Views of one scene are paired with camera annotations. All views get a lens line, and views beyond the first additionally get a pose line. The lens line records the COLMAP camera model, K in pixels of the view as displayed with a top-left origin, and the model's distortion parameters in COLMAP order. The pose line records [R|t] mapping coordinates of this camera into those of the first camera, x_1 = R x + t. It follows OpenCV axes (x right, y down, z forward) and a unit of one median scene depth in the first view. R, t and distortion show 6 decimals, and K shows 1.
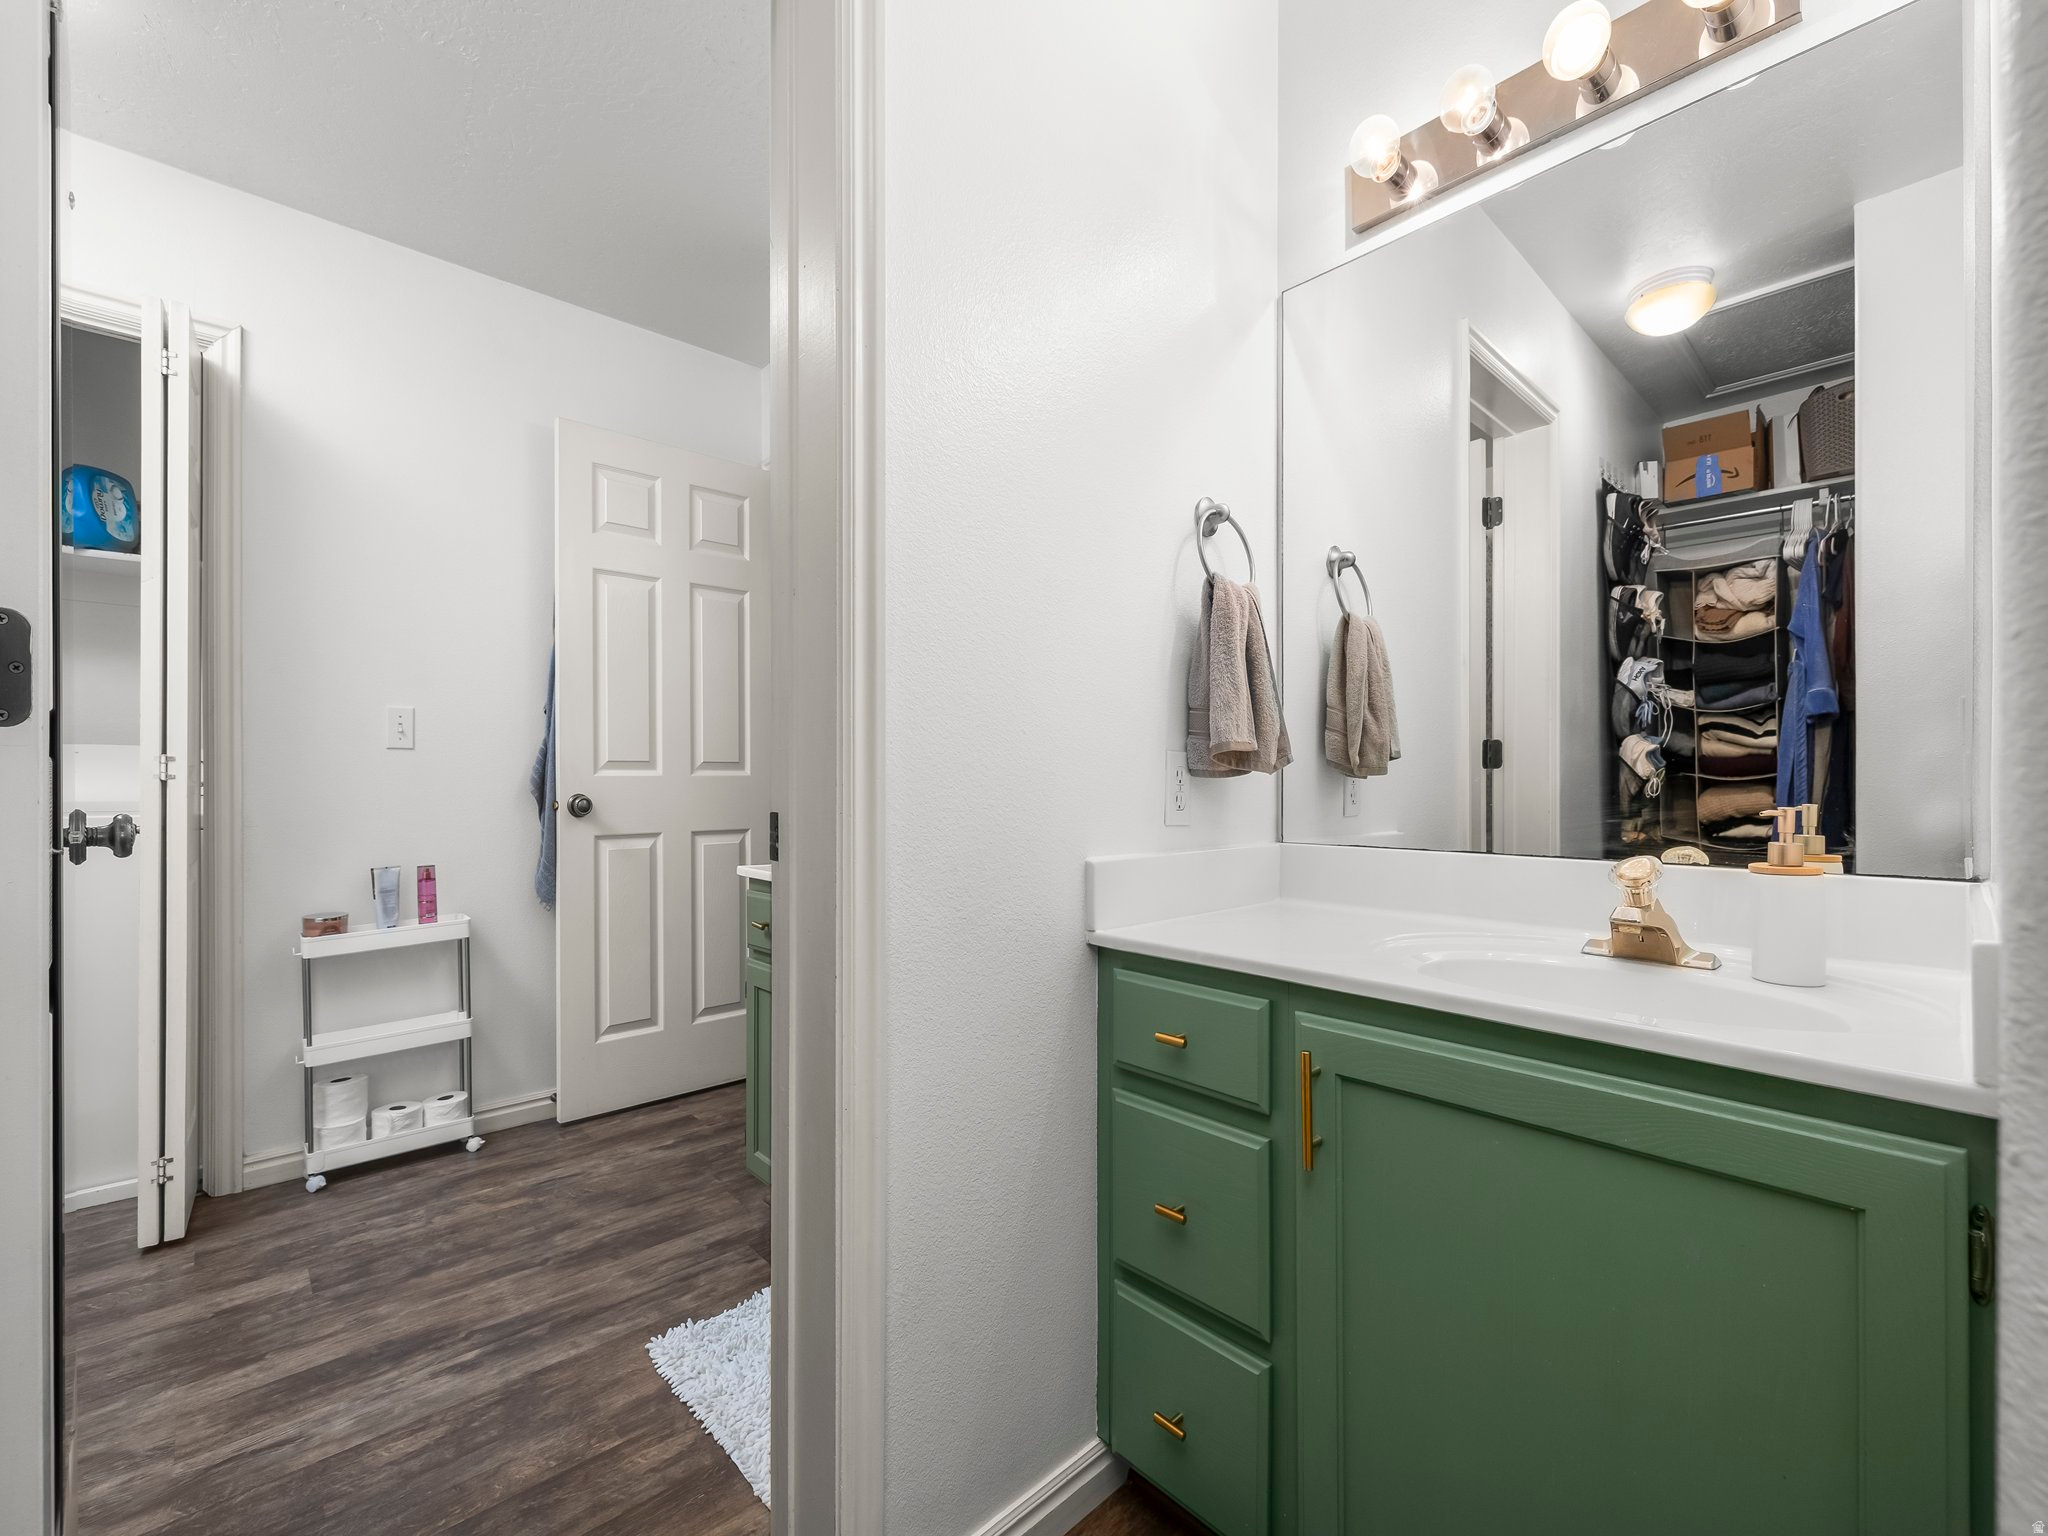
lens RADIAL K [[868.8, 0, 1010.4], [0, 868.8, 773.8], [0, 0, 1]] dist [0.000580, -0.000098]
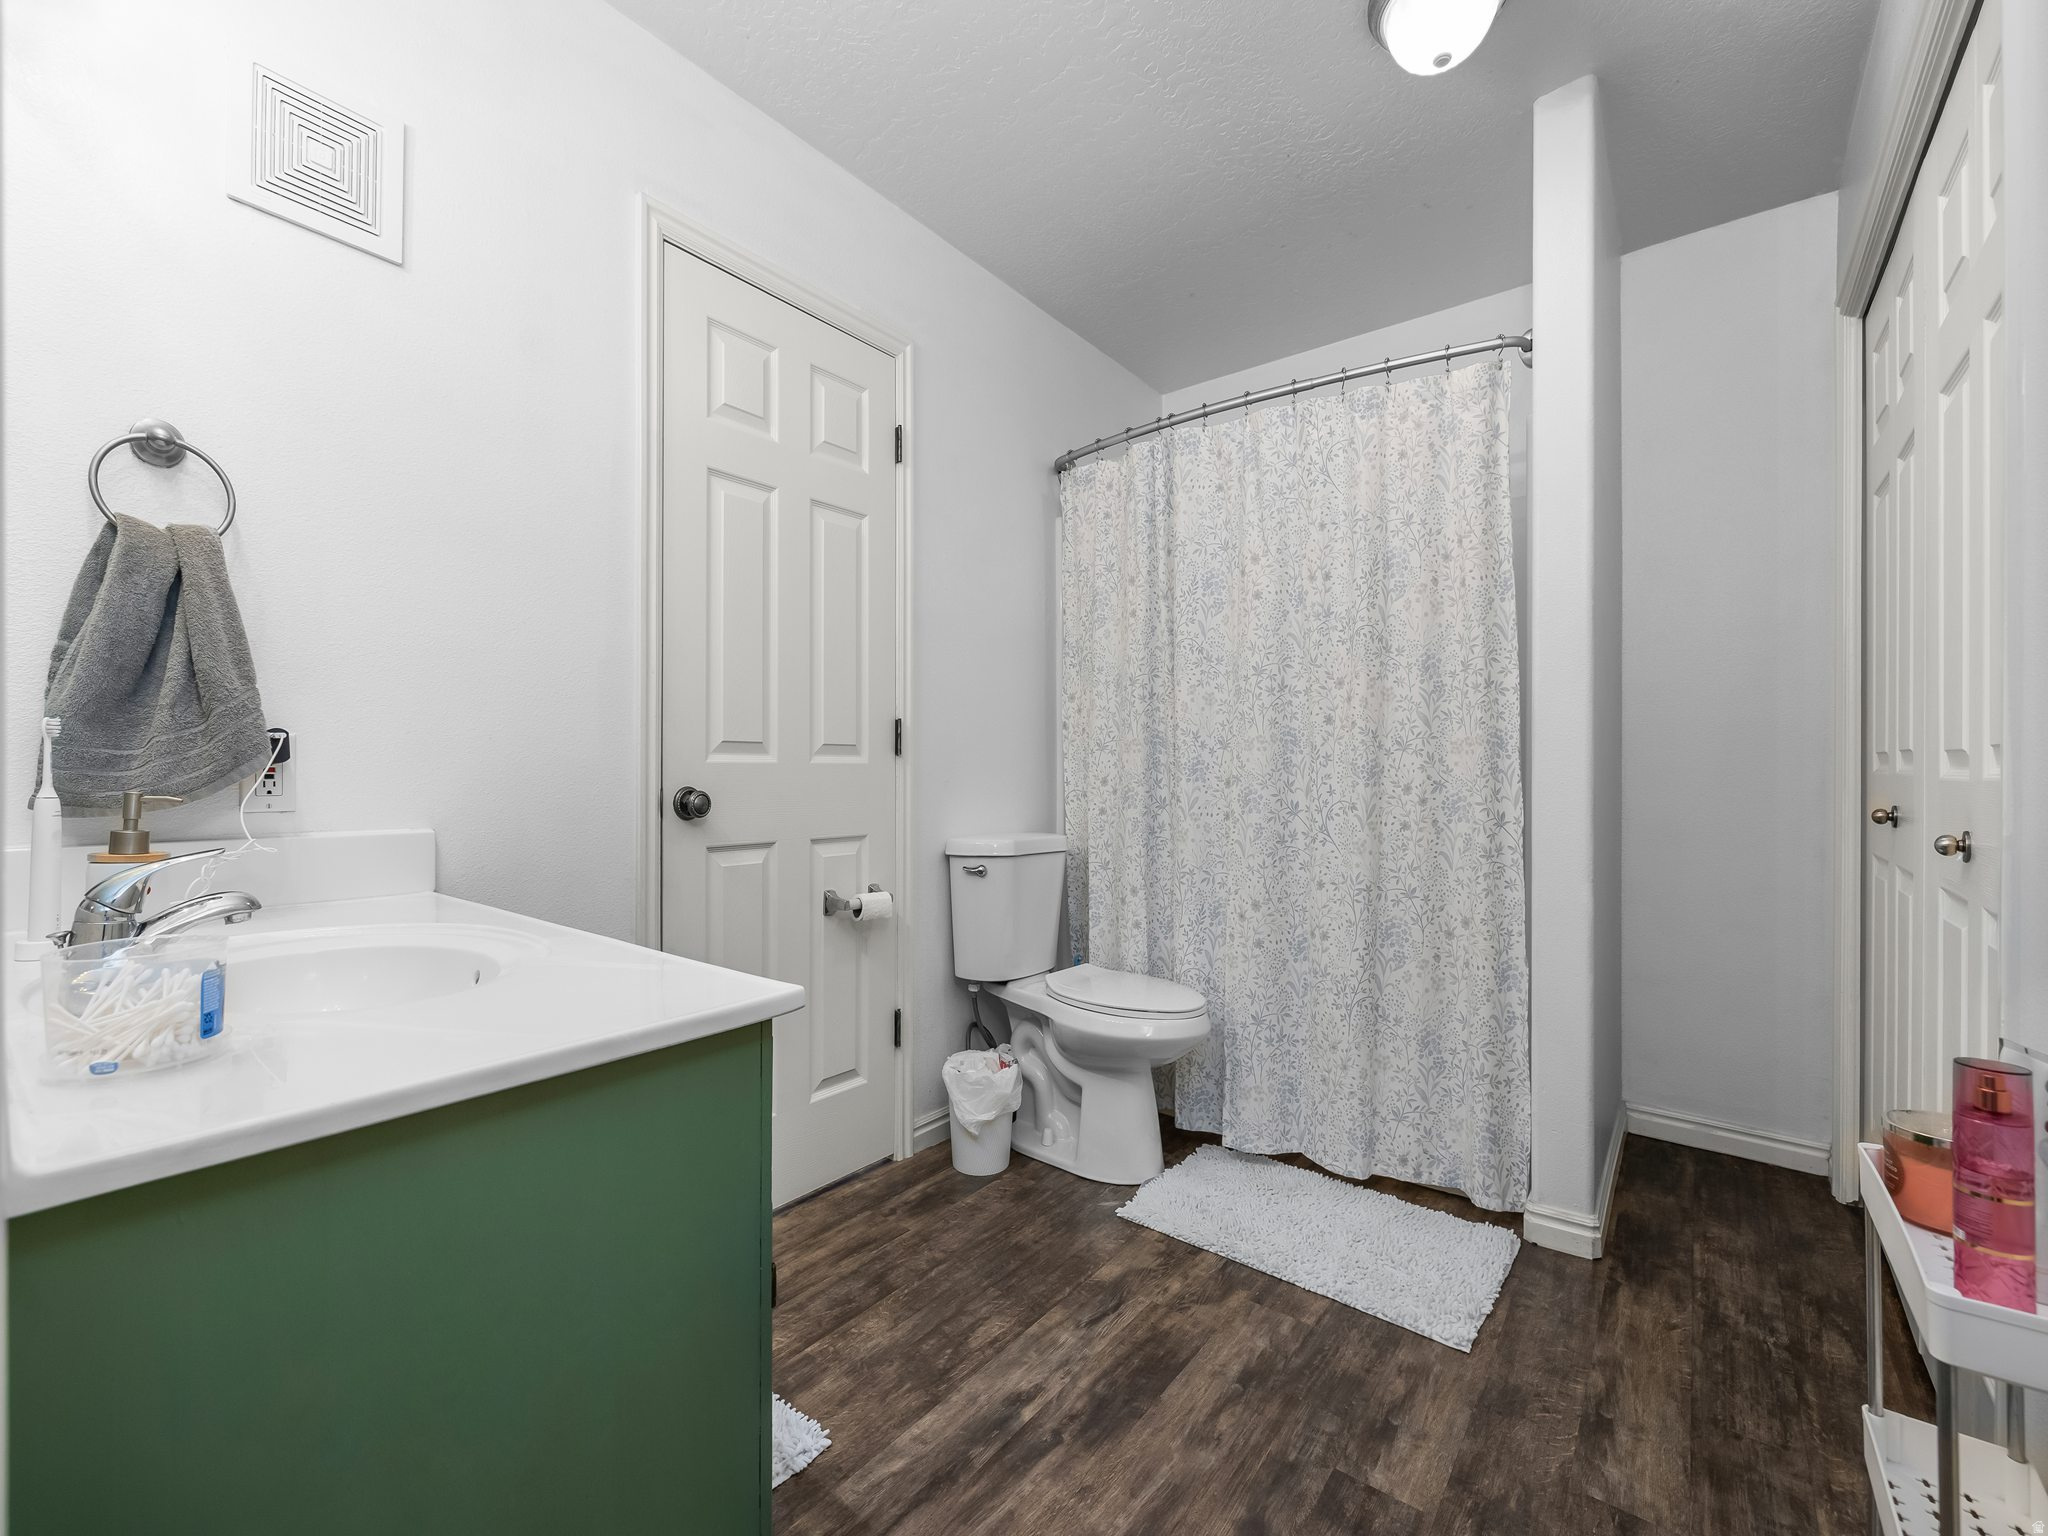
lens RADIAL K [[868.8, 0, 1010.4], [0, 868.8, 773.8], [0, 0, 1]] dist [0.000580, -0.000098]
pose [[-0.987918, -0.001132, -0.154972, -0.467361], [-0.000636, 0.999995, -0.003248, 0.014426], [0.154975, -0.003110, -0.987914, 1.892993]]
